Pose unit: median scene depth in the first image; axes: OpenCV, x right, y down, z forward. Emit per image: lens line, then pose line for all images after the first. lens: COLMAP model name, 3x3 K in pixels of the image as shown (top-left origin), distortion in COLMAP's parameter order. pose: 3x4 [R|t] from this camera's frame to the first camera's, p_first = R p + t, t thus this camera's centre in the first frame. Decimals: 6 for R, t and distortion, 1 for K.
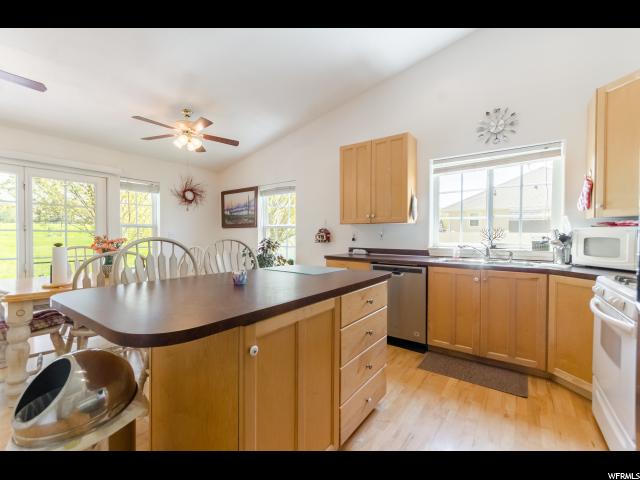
lens RADIAL K [[276.3, 0, 320.0], [0, 276.3, 240.0], [0, 0, 1]] dist [-0.000692, -0.000152]
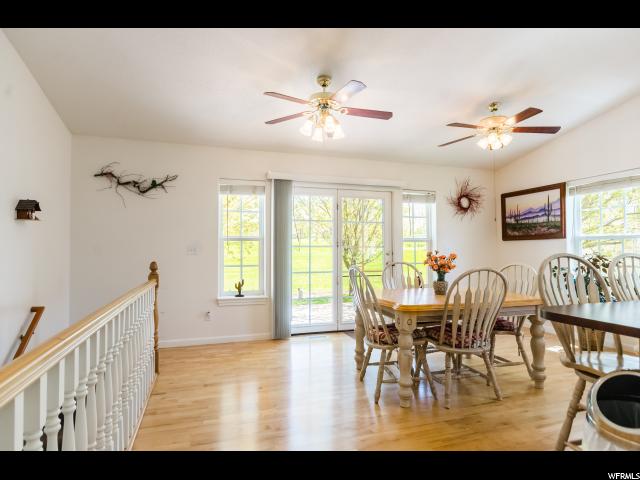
lens RADIAL K [[358.3, 0, 320.0], [0, 358.3, 240.0], [0, 0, 1]] dist [0.001143, 0.000480]
pose [[0.806479, -0.020280, -0.590915, -0.210554], [-0.004244, 0.999187, -0.040084, -0.001798], [0.591247, 0.034835, 0.805738, -0.152518]]
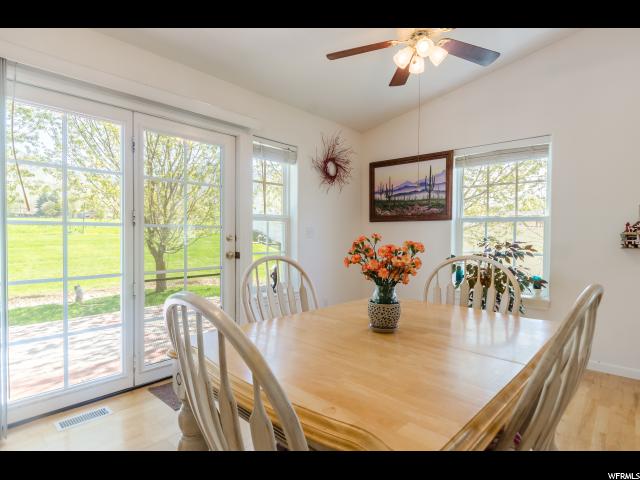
lens RADIAL K [[349.8, 0, 320.0], [0, 349.8, 240.0], [0, 0, 1]] dist [0.004278, 0.000944]
pose [[0.993953, 0.006248, -0.109632, -0.465463], [-0.005596, 0.999965, 0.006257, -0.007451], [0.109667, -0.005605, 0.993953, 0.250206]]
